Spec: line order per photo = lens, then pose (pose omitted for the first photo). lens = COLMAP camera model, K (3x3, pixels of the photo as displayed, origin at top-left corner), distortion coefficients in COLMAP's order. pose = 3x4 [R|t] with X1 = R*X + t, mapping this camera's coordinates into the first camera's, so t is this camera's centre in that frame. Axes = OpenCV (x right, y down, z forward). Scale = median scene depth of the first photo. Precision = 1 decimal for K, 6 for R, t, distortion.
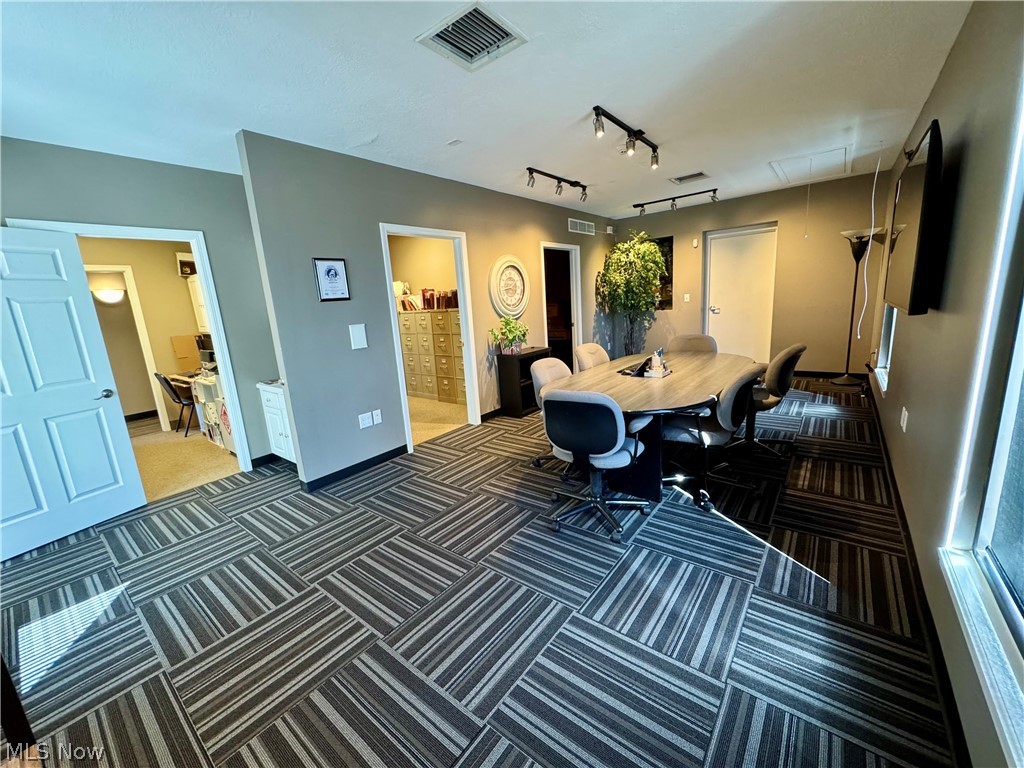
lens RADIAL K [[408.1, 0, 511.3], [0, 408.1, 383.4], [0, 0, 1]] dist [-0.001868, -0.000248]
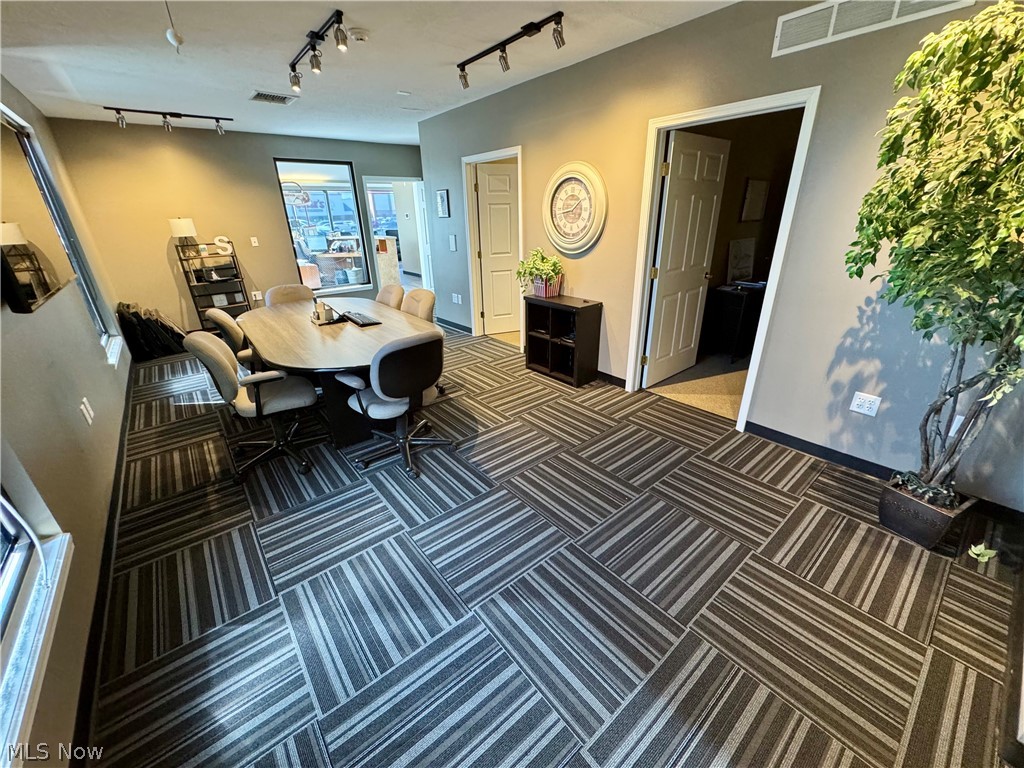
lens RADIAL K [[408.1, 0, 511.3], [0, 408.1, 383.4], [0, 0, 1]] dist [-0.001868, -0.000248]
pose [[-0.212851, 0.444816, -0.869962, 1.319071], [-0.163097, 0.861698, 0.480495, -0.495503], [0.963376, 0.244162, -0.110865, 1.734173]]
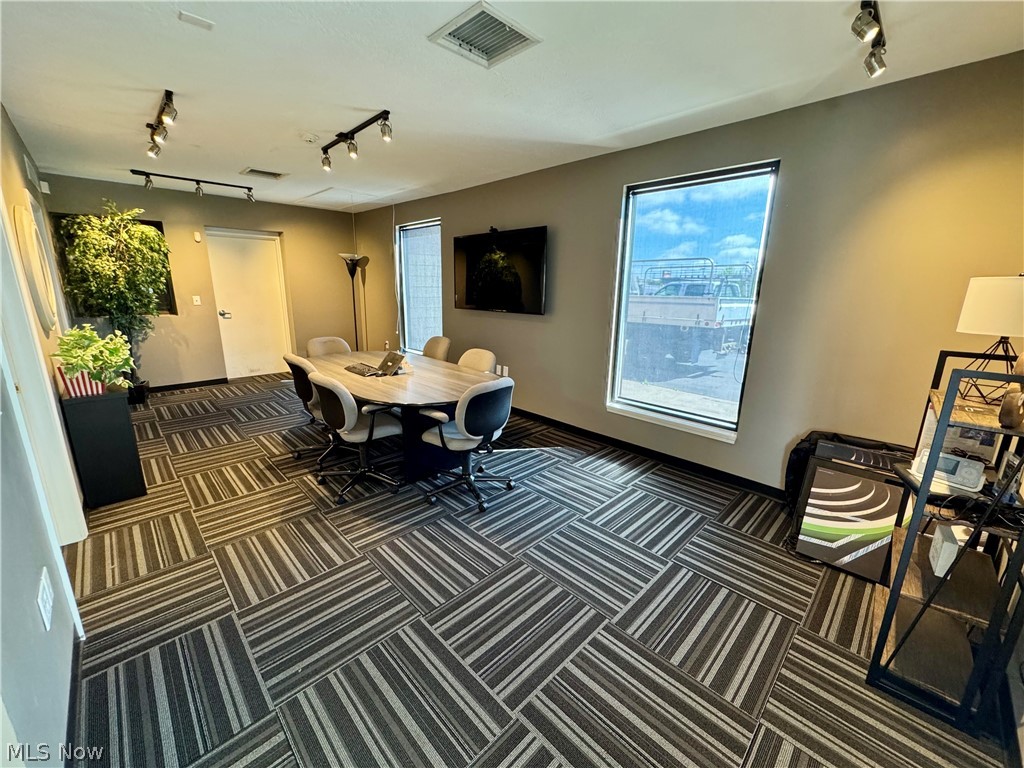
lens RADIAL K [[408.1, 0, 511.3], [0, 408.1, 383.4], [0, 0, 1]] dist [-0.001868, -0.000248]
pose [[0.124165, -0.165321, 0.978393, -0.754351], [0.179307, 0.973528, 0.141744, -0.099324], [-0.975926, 0.157834, 0.150522, 0.582657]]
